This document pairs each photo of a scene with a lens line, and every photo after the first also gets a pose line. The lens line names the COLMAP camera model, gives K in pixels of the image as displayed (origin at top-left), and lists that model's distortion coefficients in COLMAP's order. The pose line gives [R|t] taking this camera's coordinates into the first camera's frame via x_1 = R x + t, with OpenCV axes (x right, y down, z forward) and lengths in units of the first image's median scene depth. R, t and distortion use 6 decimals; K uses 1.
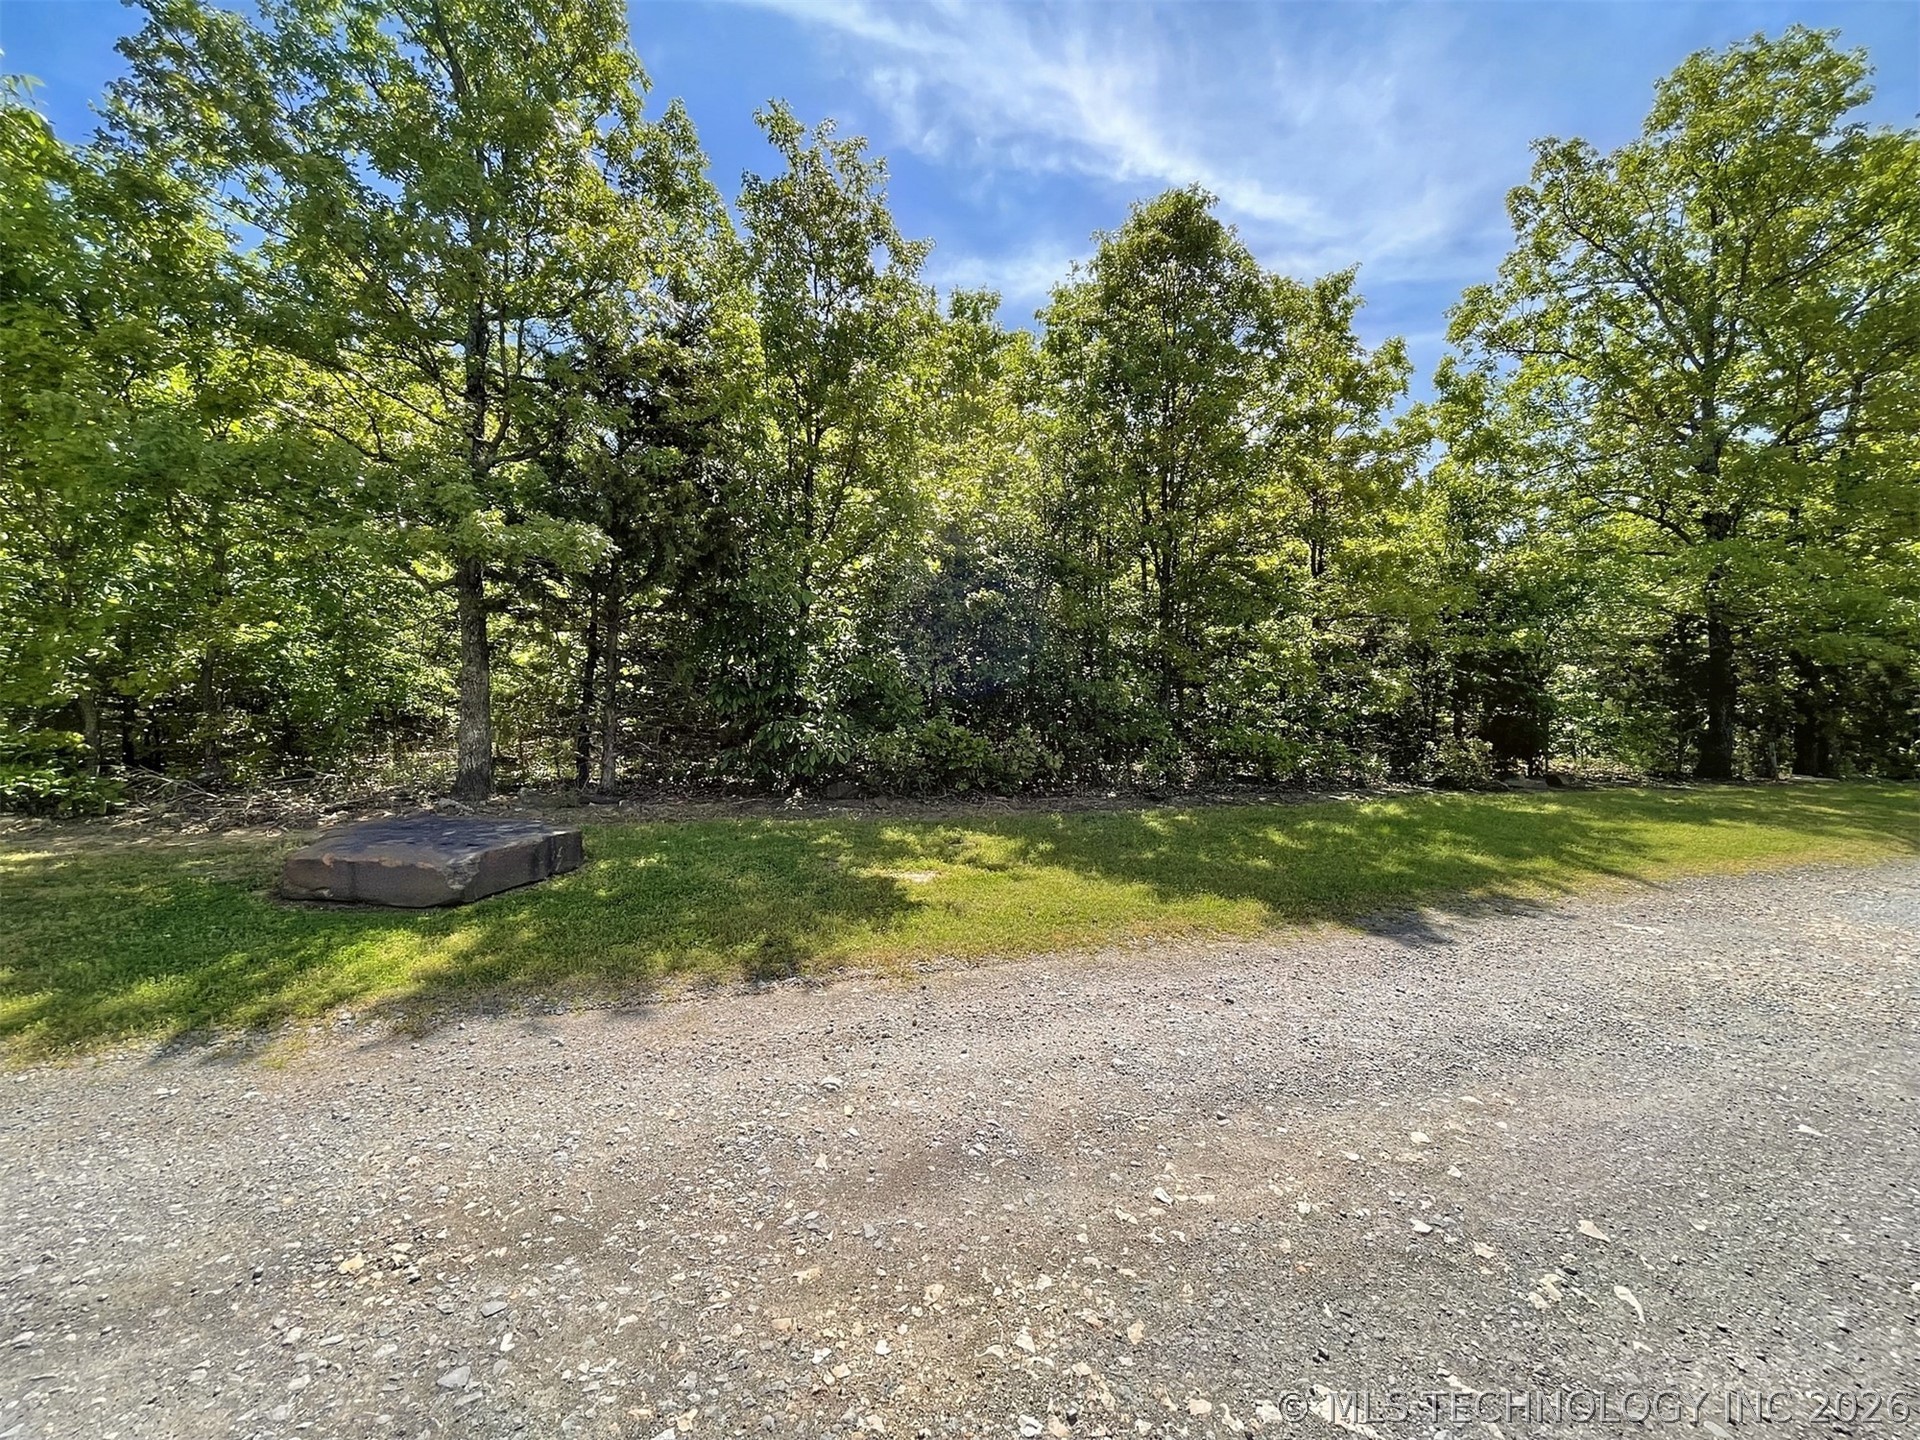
lens RADIAL K [[779.0, 0, 956.1], [0, 779.0, 722.9], [0, 0, 1]] dist [-0.002086, -0.000216]
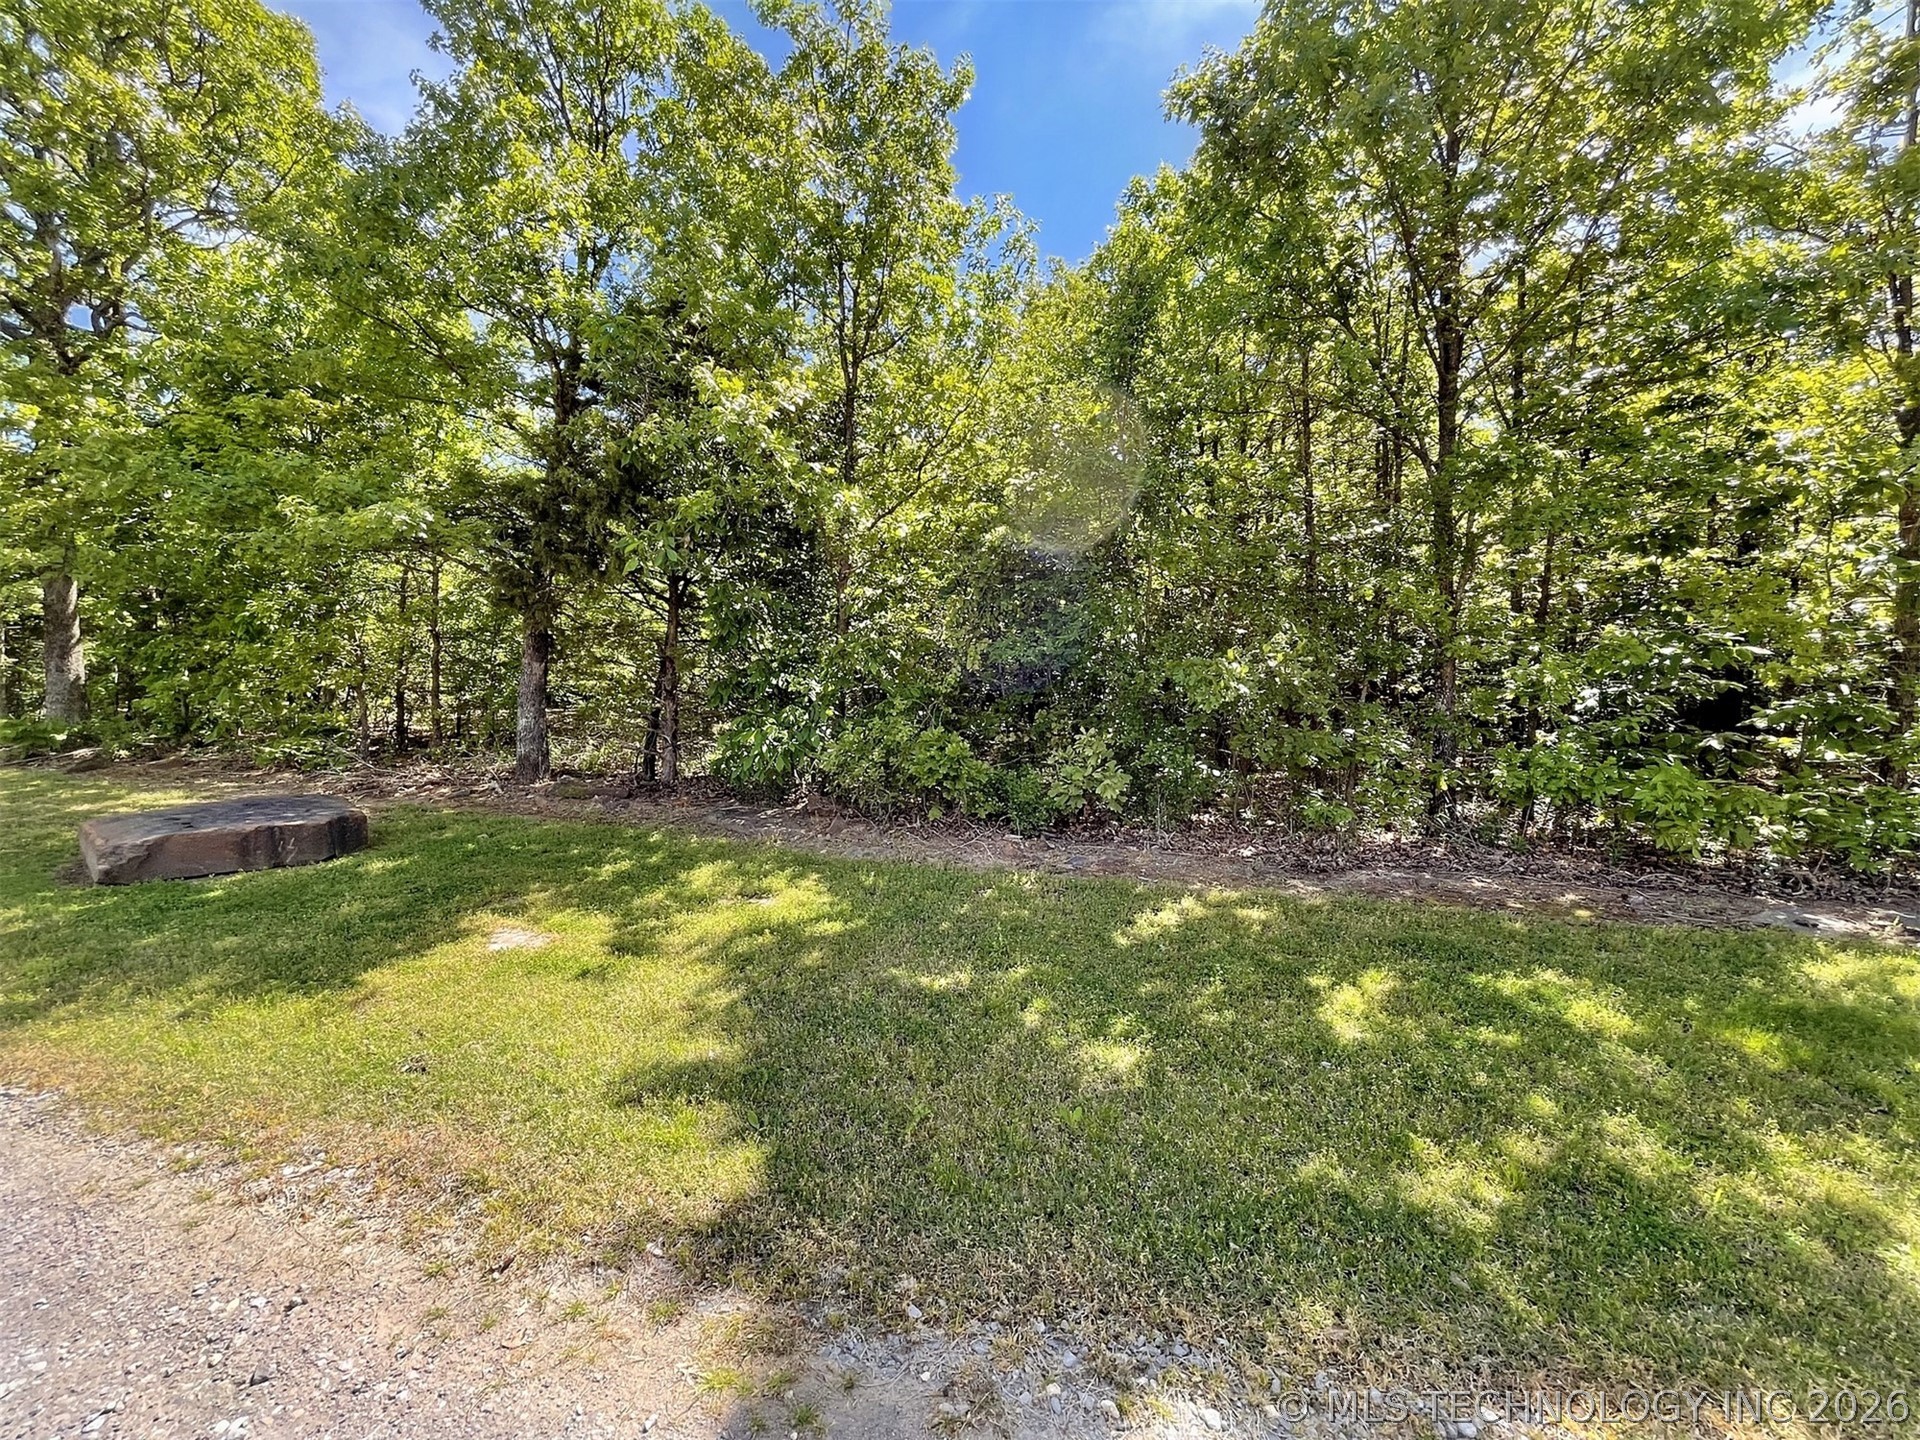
lens RADIAL K [[779.0, 0, 955.7], [0, 779.0, 723.5], [0, 0, 1]] dist [-0.002086, -0.000216]
pose [[0.797973, 0.022370, -0.602278, 0.442423], [-0.024958, 0.999680, 0.004063, -0.002660], [0.602176, 0.011790, 0.798276, 0.459965]]
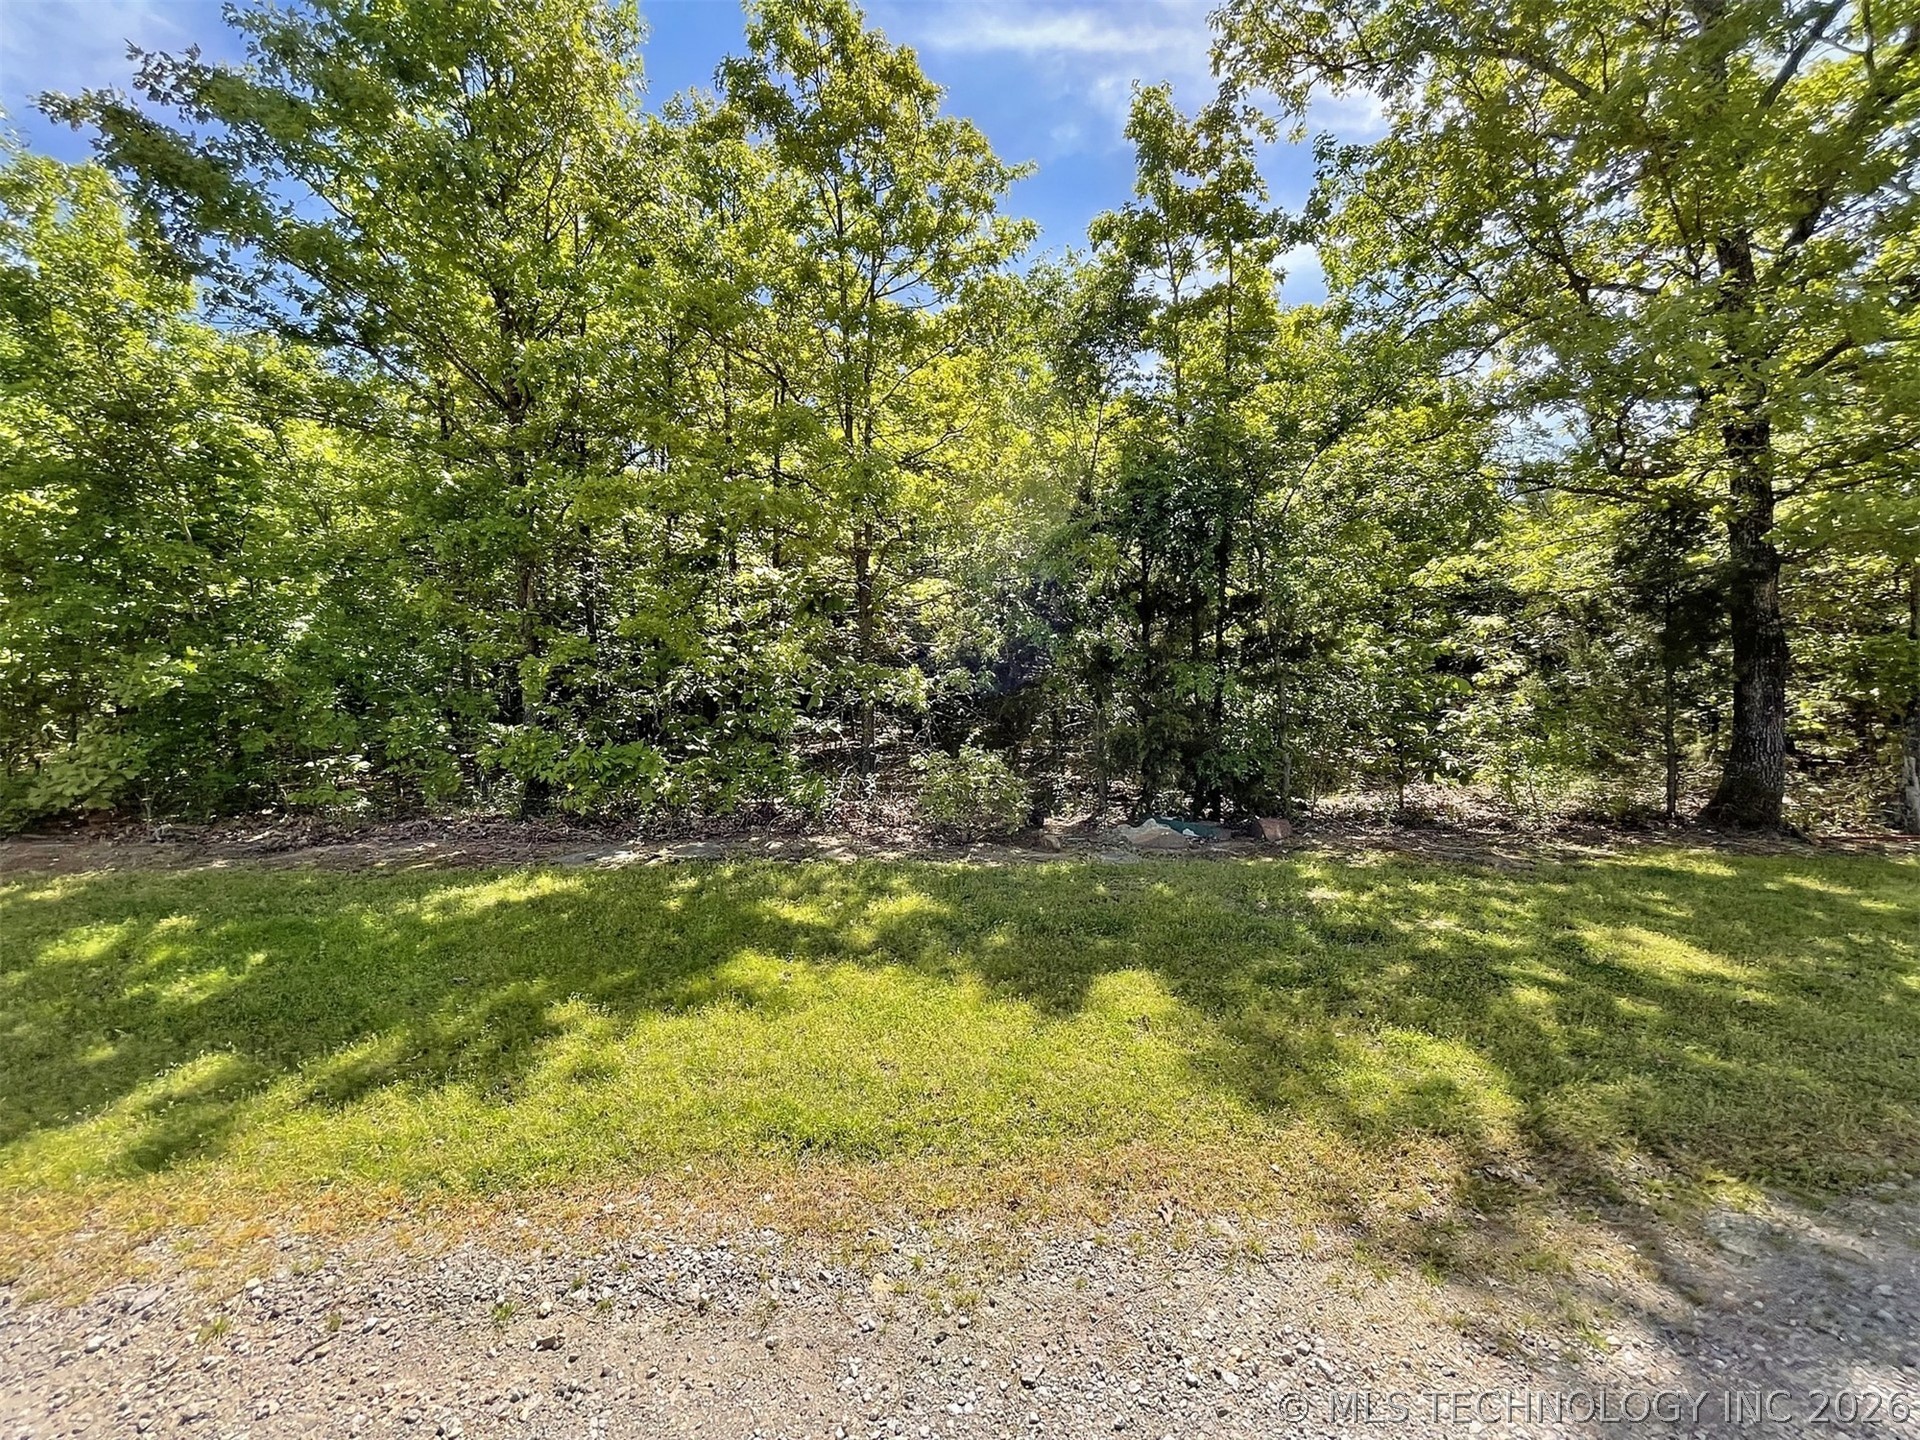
lens RADIAL K [[779.0, 0, 961.6], [0, 779.0, 723.3], [0, 0, 1]] dist [-0.002086, -0.000216]
pose [[0.960094, -0.003692, -0.279654, 1.072712], [0.004233, 0.999990, 0.001329, 0.001931], [0.279646, -0.002460, 0.960100, 0.653902]]
